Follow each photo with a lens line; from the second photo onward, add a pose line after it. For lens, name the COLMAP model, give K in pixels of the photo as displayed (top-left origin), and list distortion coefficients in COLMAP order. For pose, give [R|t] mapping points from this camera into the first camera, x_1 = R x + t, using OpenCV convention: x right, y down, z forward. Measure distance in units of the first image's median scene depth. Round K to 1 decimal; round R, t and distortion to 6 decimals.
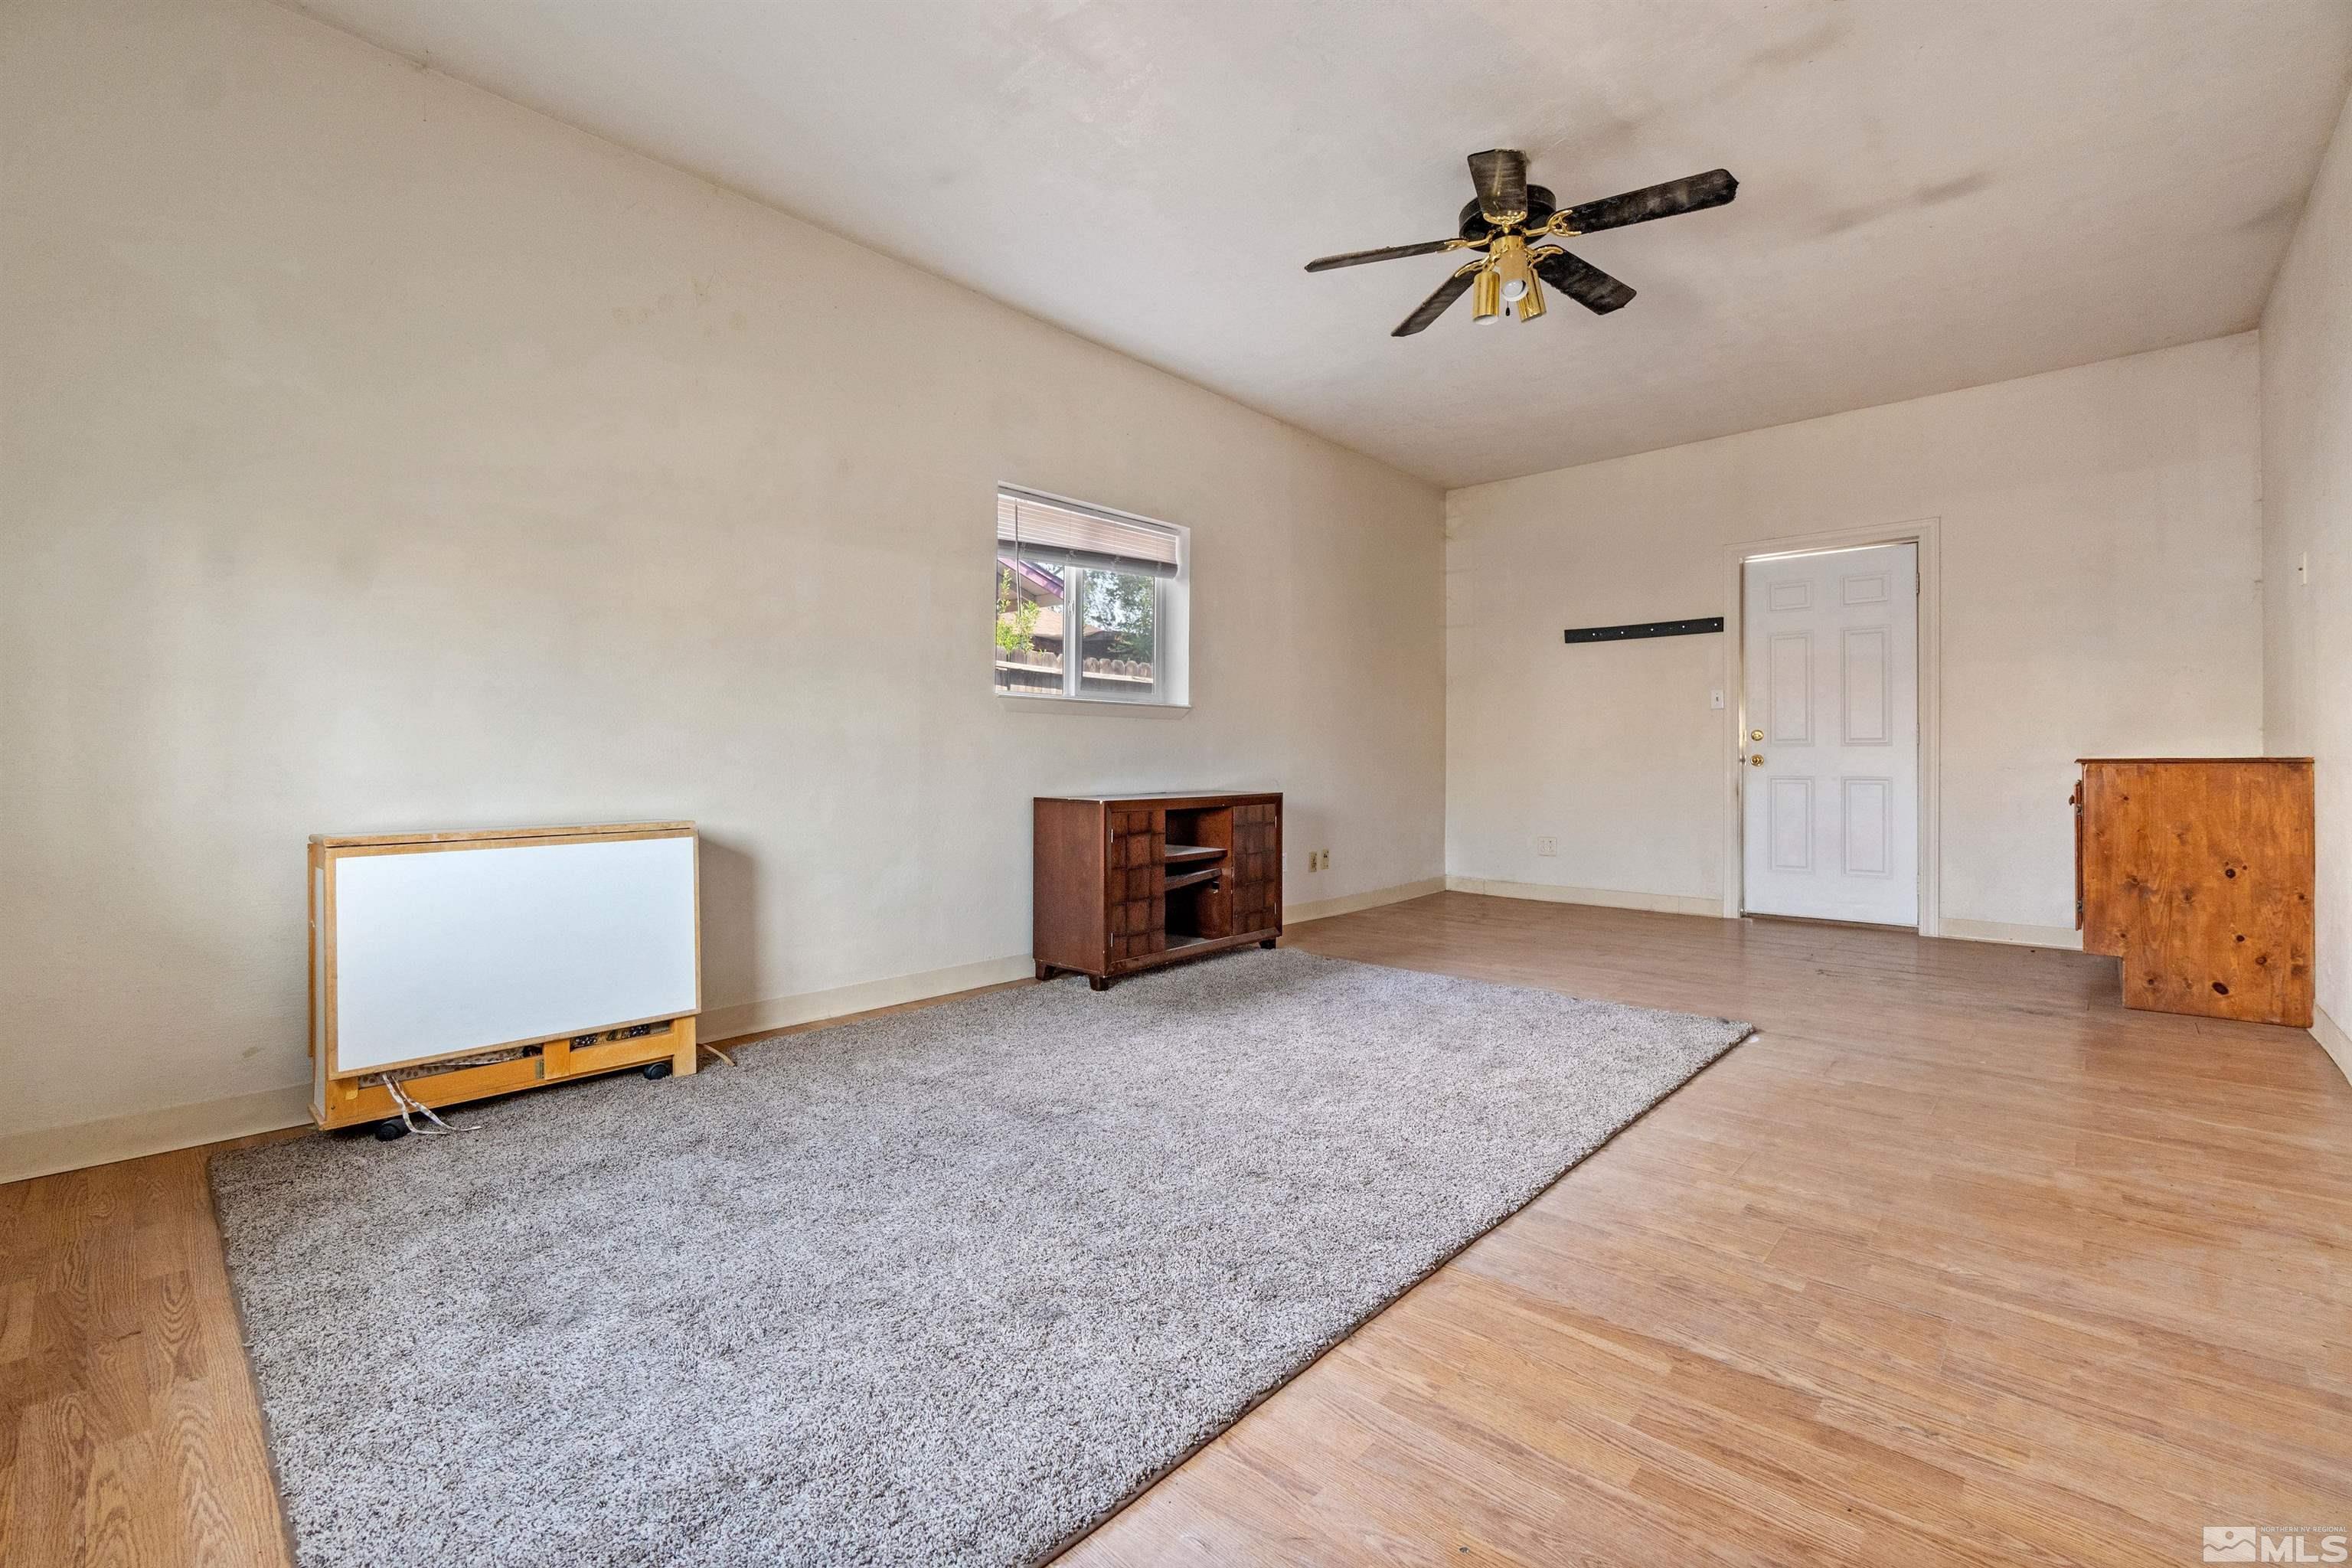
lens RADIAL K [[1018.7, 0, 1133.9], [0, 1018.7, 755.5], [0, 0, 1]] dist [-0.002819, 0.000572]
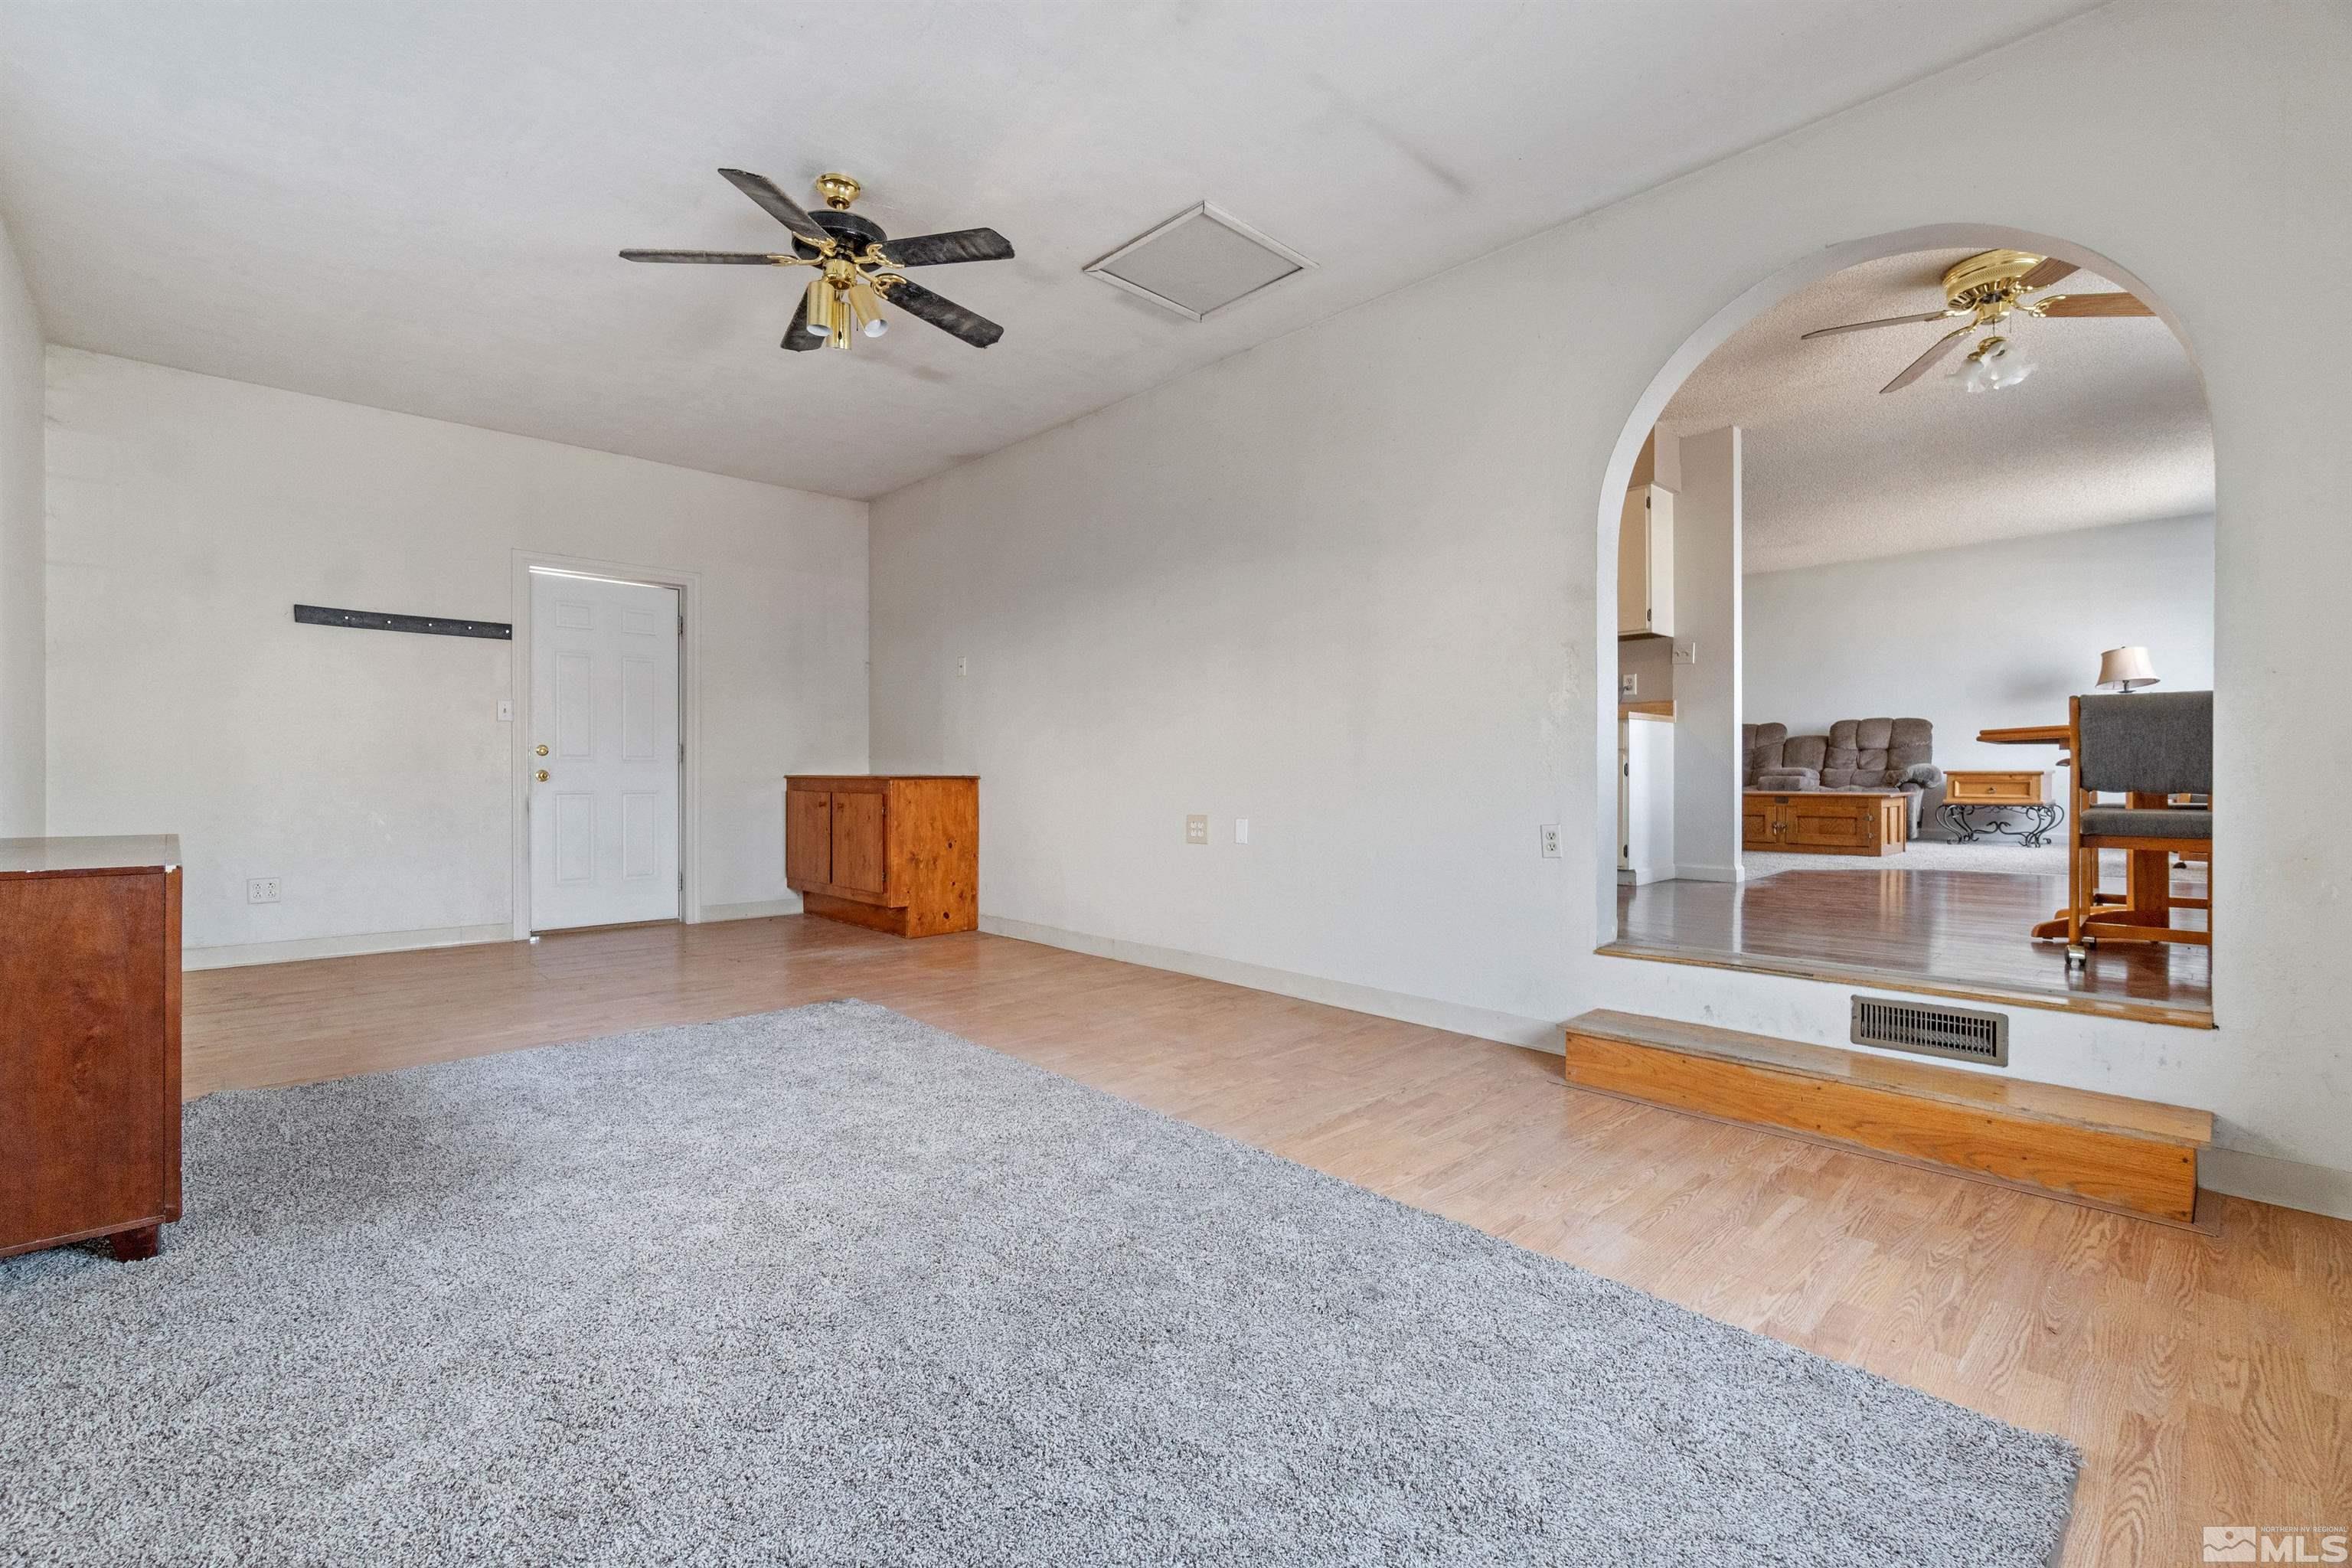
lens RADIAL K [[1018.7, 0, 1183.0], [0, 1018.7, 790.3], [0, 0, 1]] dist [-0.002819, 0.000572]
pose [[0.033947, -0.017318, 0.999274, -0.587041], [-0.009908, 0.999795, 0.017663, -0.007588], [-0.999375, -0.010500, 0.033768, 0.576800]]
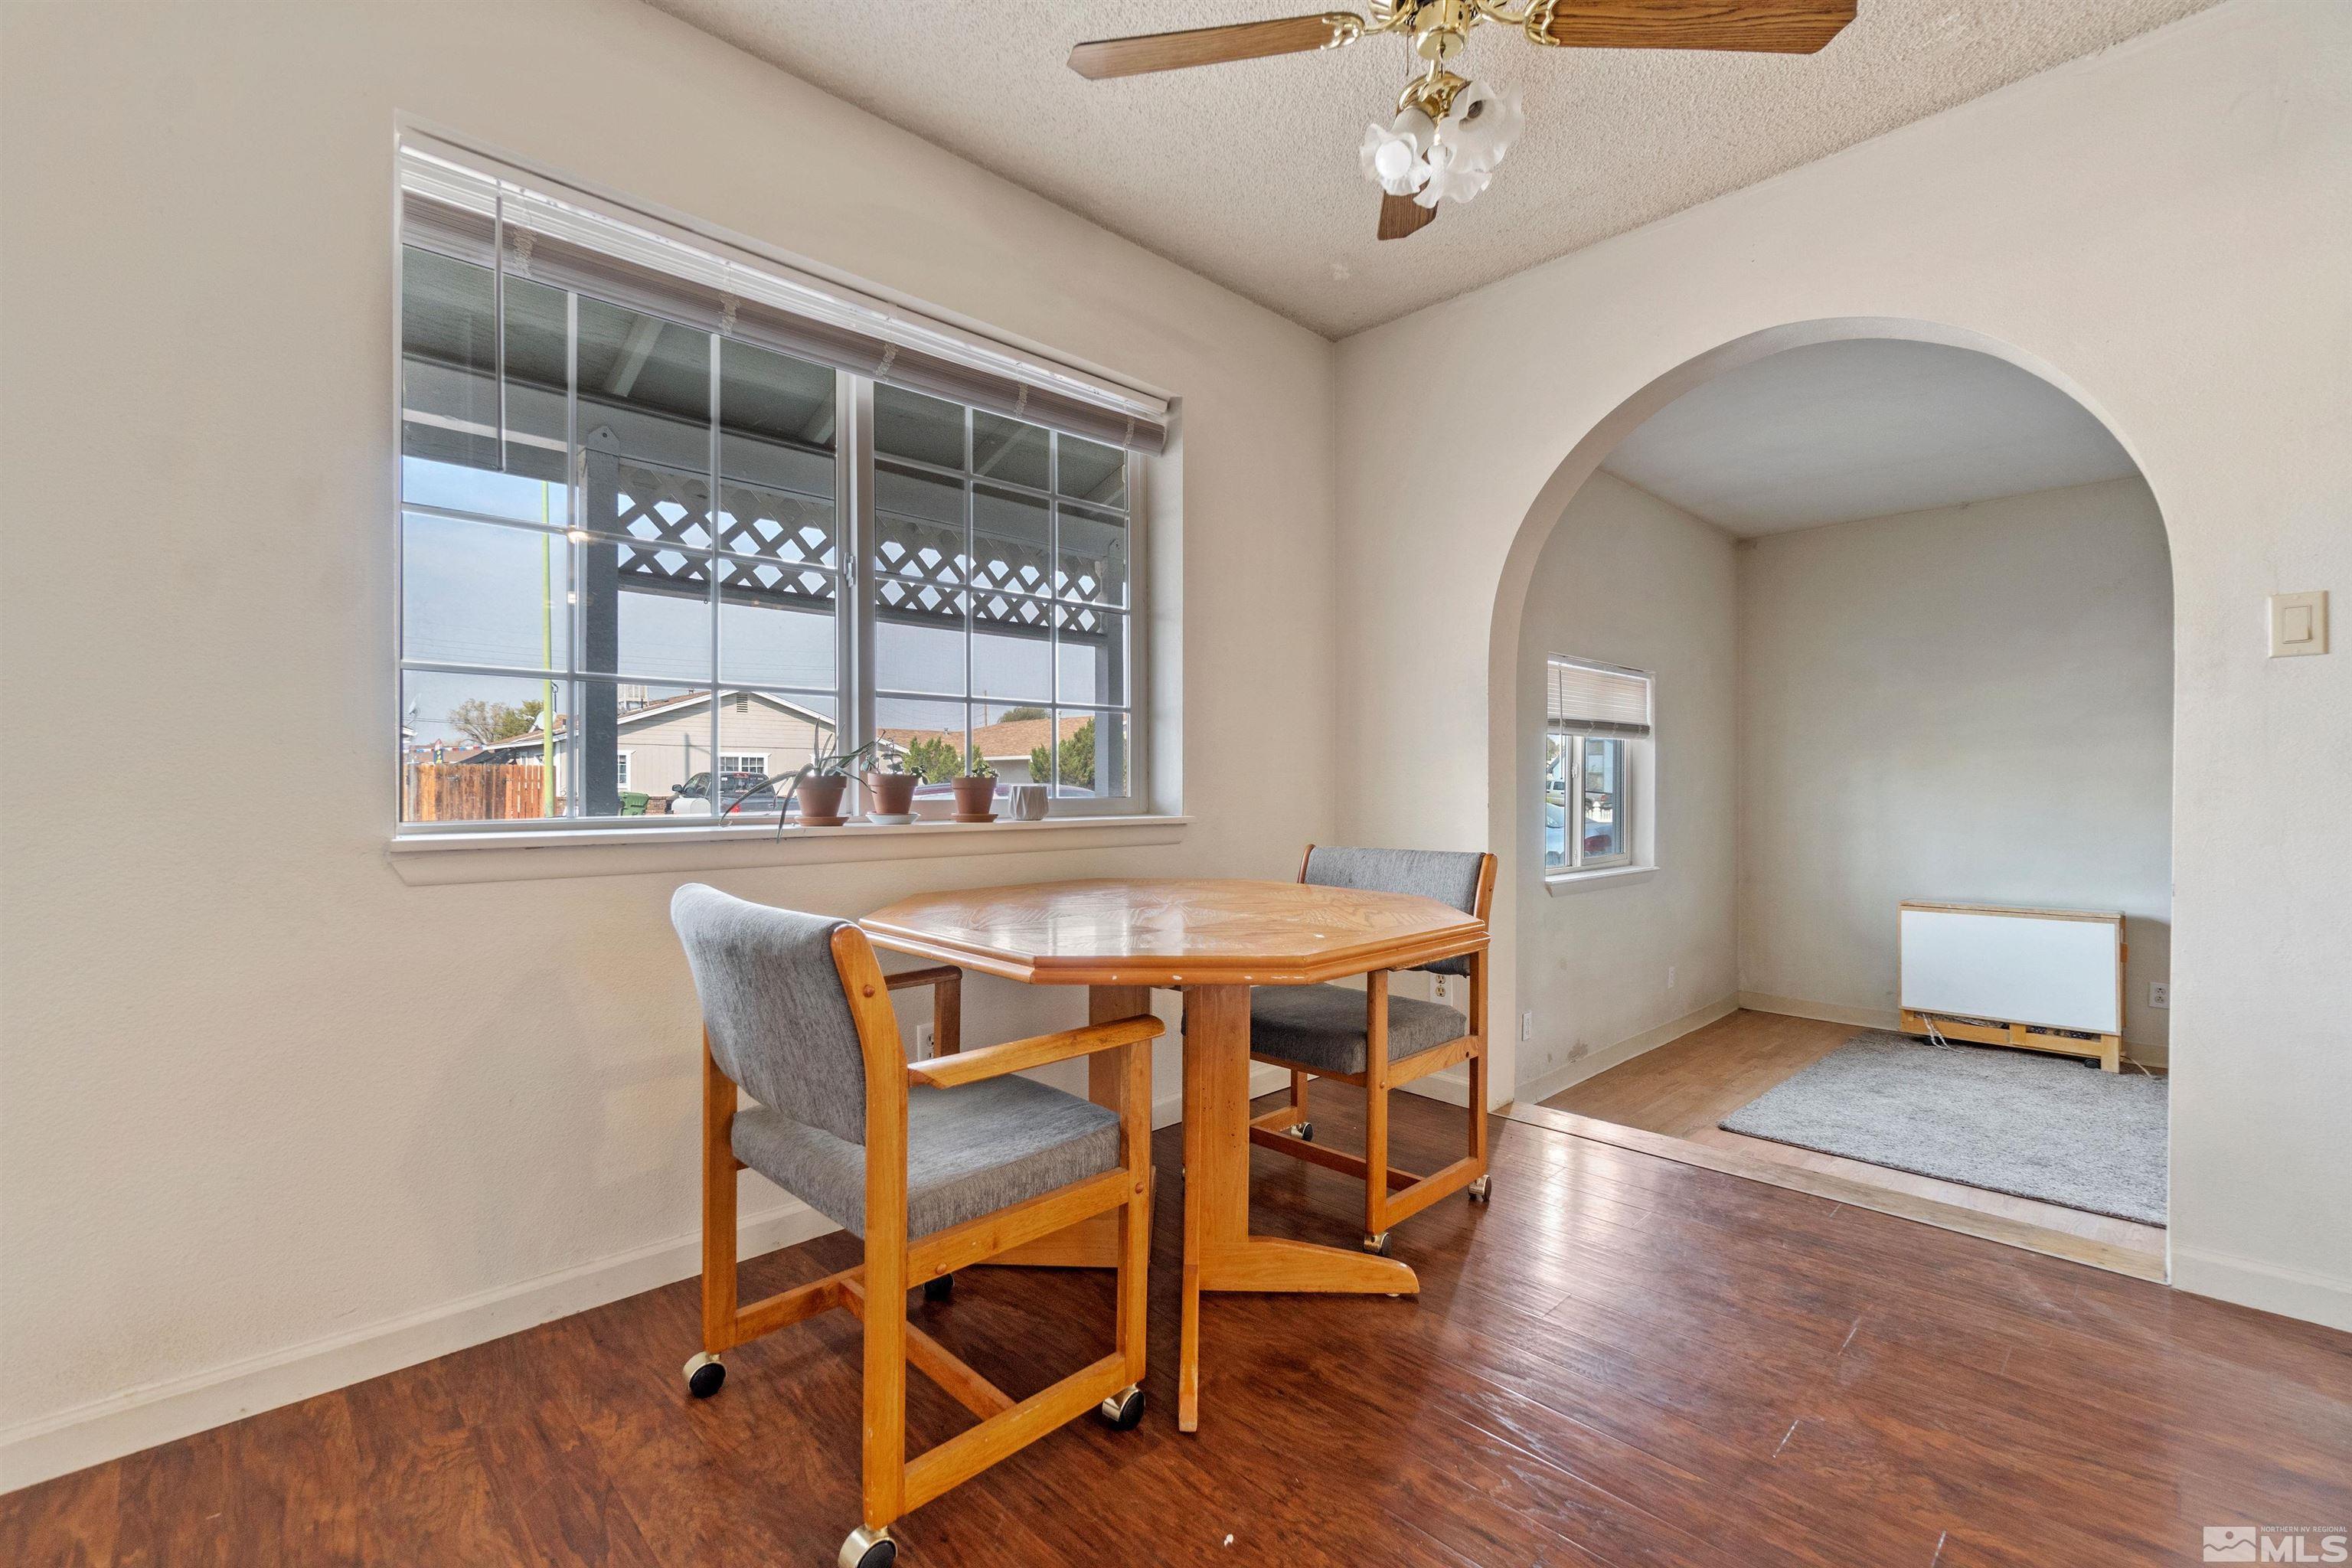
lens RADIAL K [[1018.7, 0, 1160.0], [0, 1018.7, 785.6], [0, 0, 1]] dist [-0.002819, 0.000572]
pose [[-0.034689, -0.002544, -0.999395, 1.281156], [0.007719, 0.999966, -0.002814, -0.152295], [0.999368, -0.007812, -0.034668, -0.463956]]
